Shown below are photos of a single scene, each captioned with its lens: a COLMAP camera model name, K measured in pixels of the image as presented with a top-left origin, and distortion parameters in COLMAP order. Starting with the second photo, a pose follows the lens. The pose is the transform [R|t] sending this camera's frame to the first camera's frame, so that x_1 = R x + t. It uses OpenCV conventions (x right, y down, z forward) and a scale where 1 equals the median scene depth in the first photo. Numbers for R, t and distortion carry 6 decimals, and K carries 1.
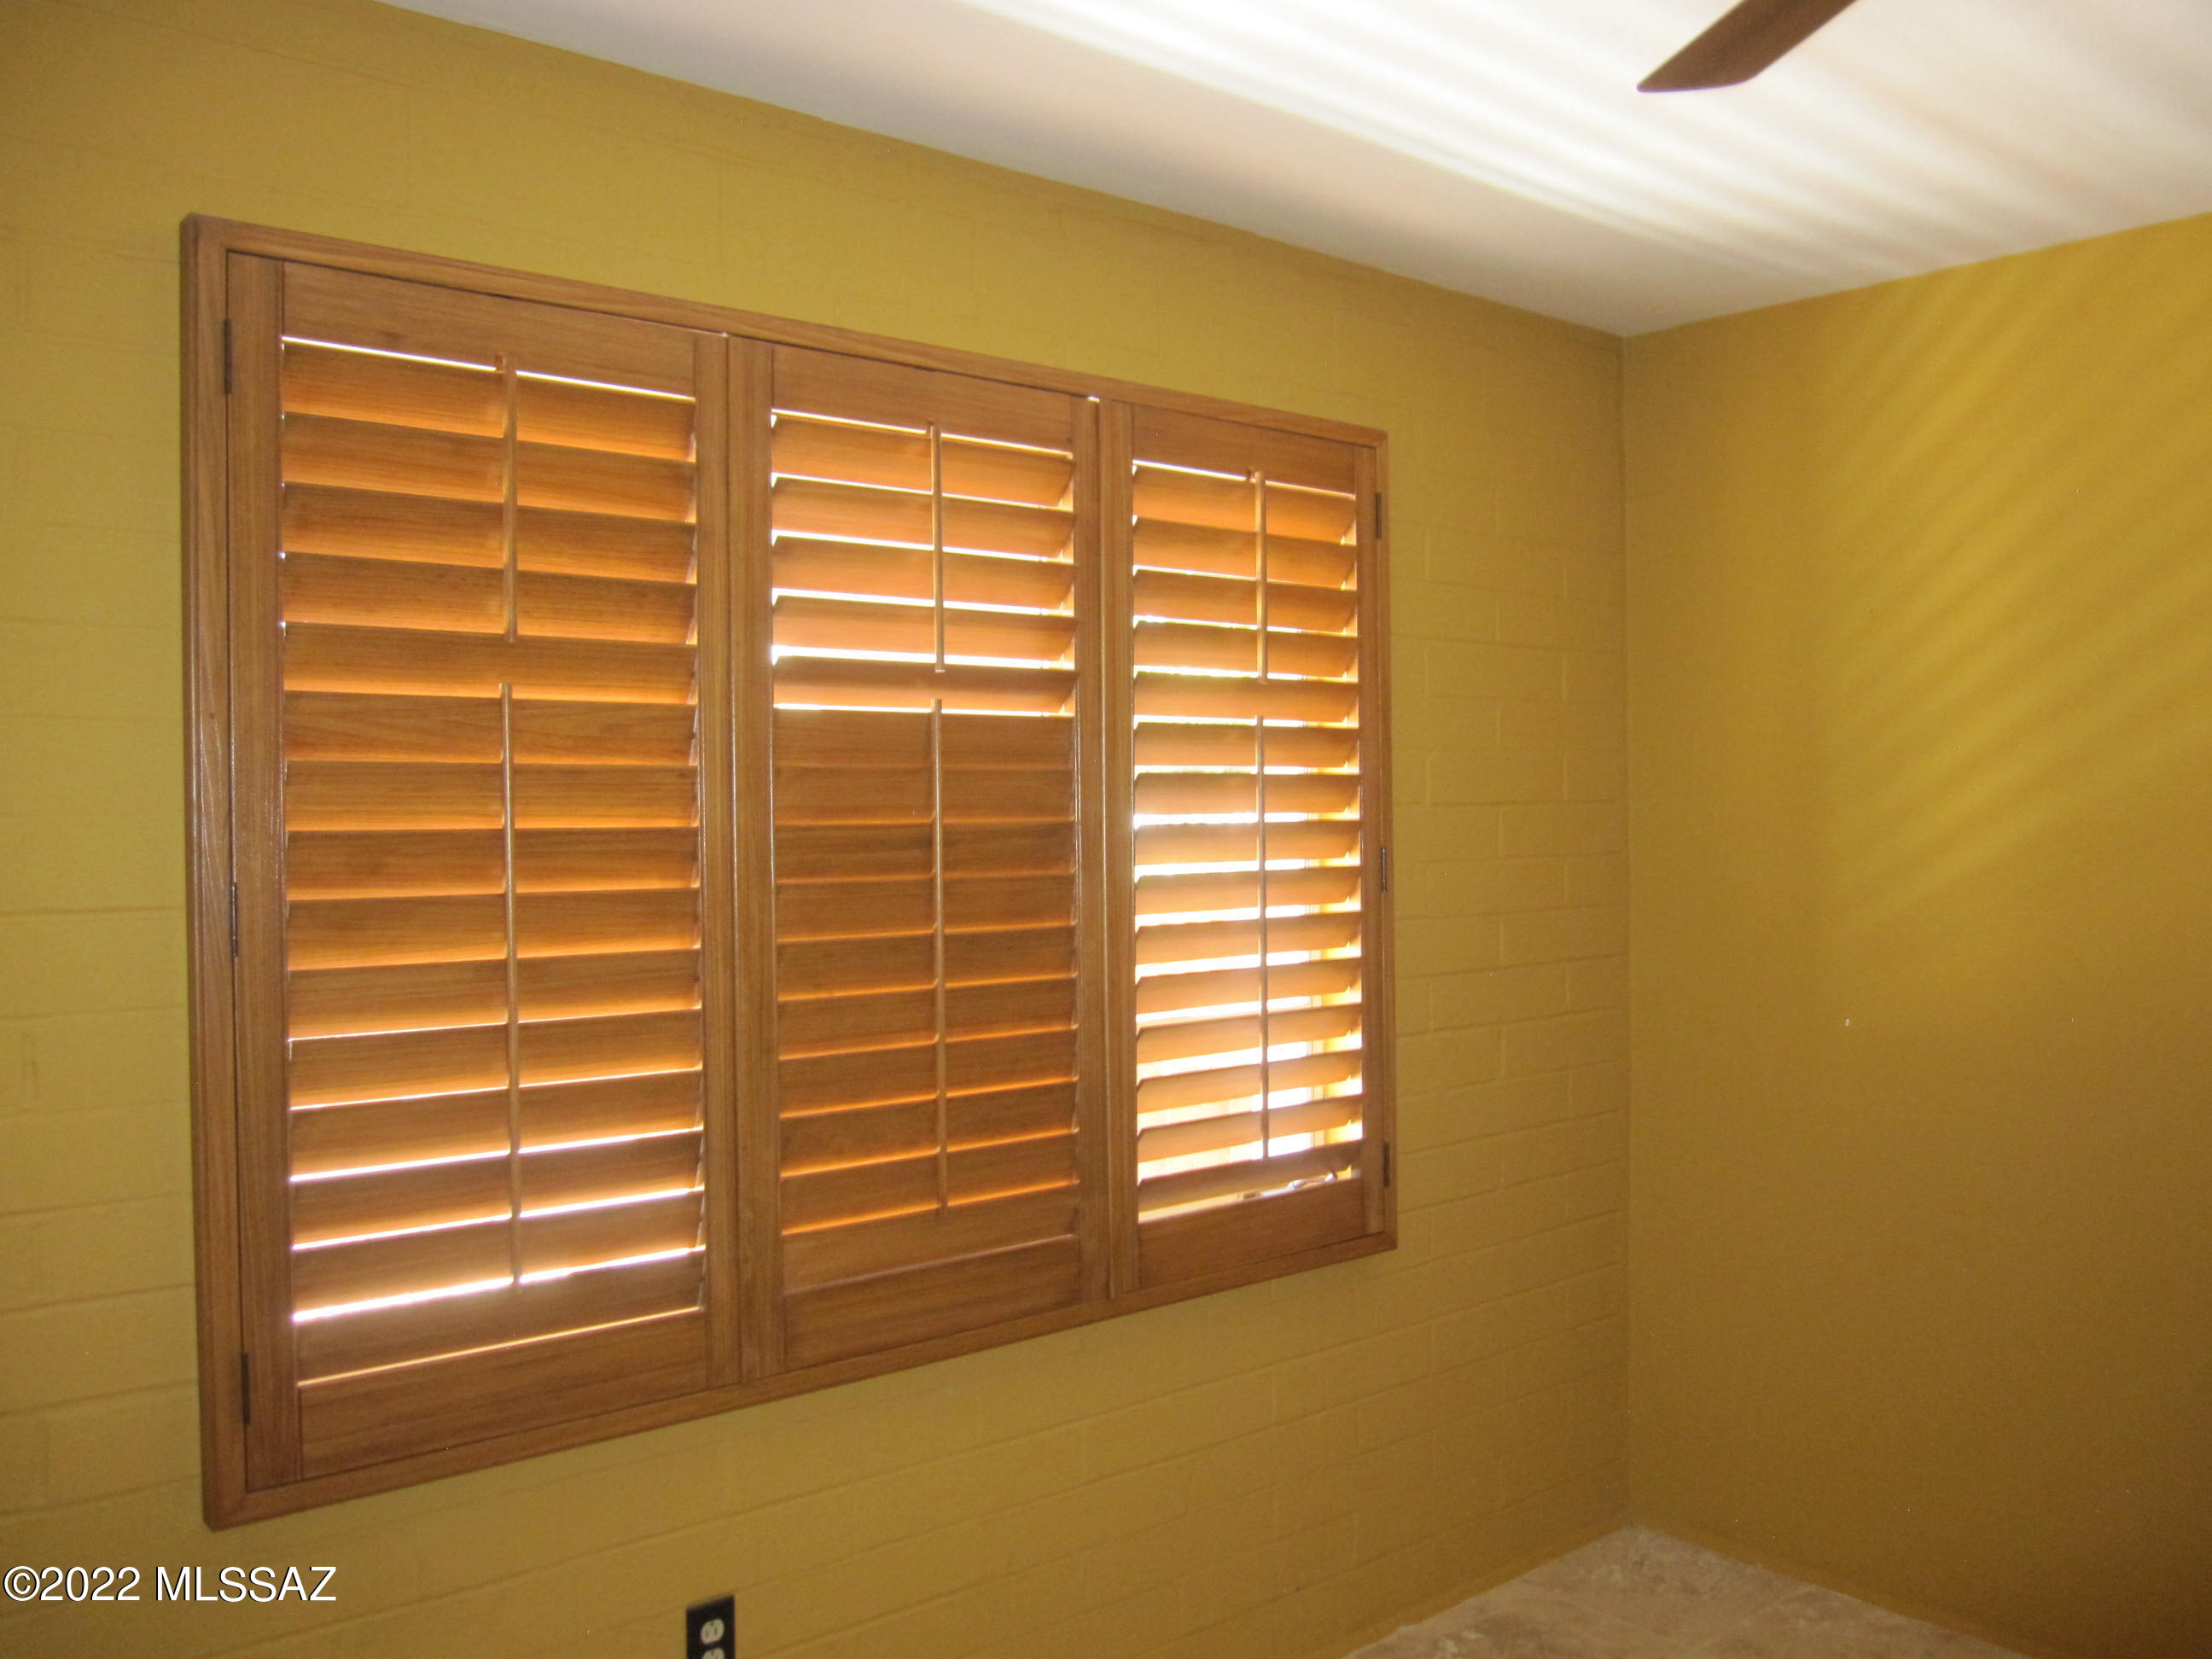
lens RADIAL K [[1822.4, 0, 1108.0], [0, 1822.4, 832.7], [0, 0, 1]] dist [-0.073751, 0.040821]
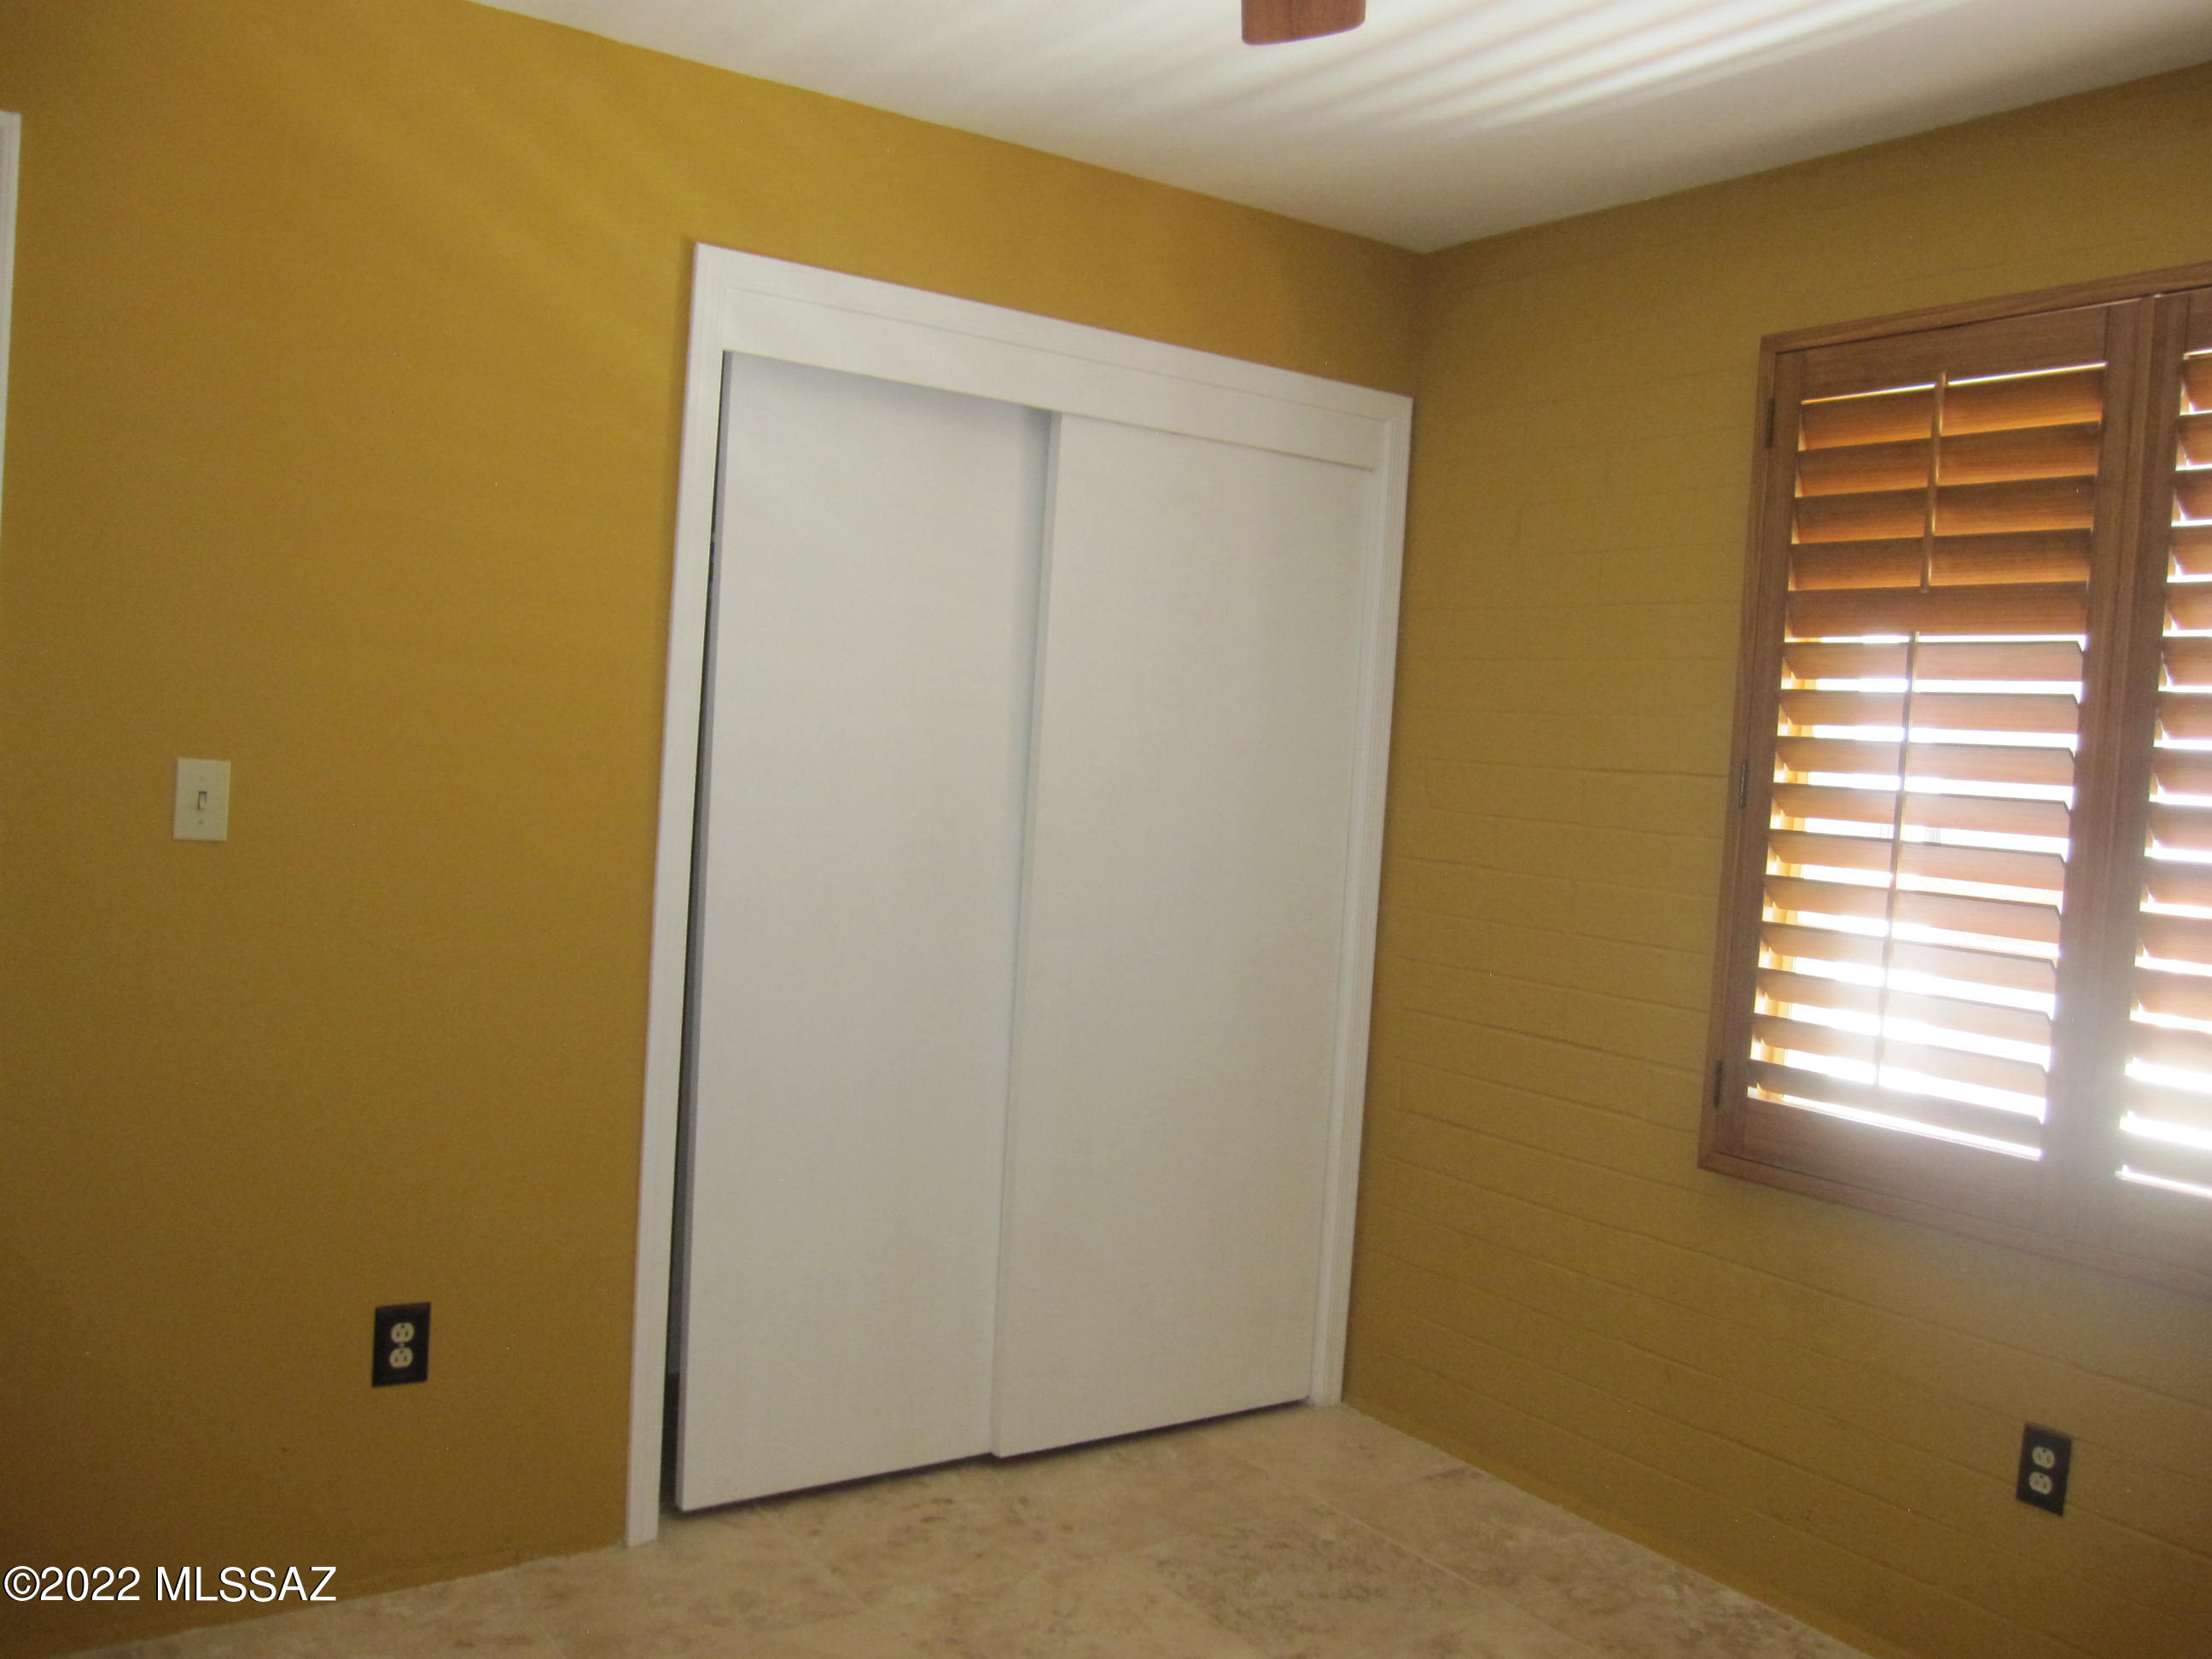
lens RADIAL K [[1822.4, 0, 1108.0], [0, 1822.4, 832.7], [0, 0, 1]] dist [-0.073751, 0.040821]
pose [[-0.112105, 0.053458, -0.992257, 1.022717], [-0.075475, 0.995209, 0.062144, 0.031119], [0.990826, 0.081857, -0.107533, 0.560218]]
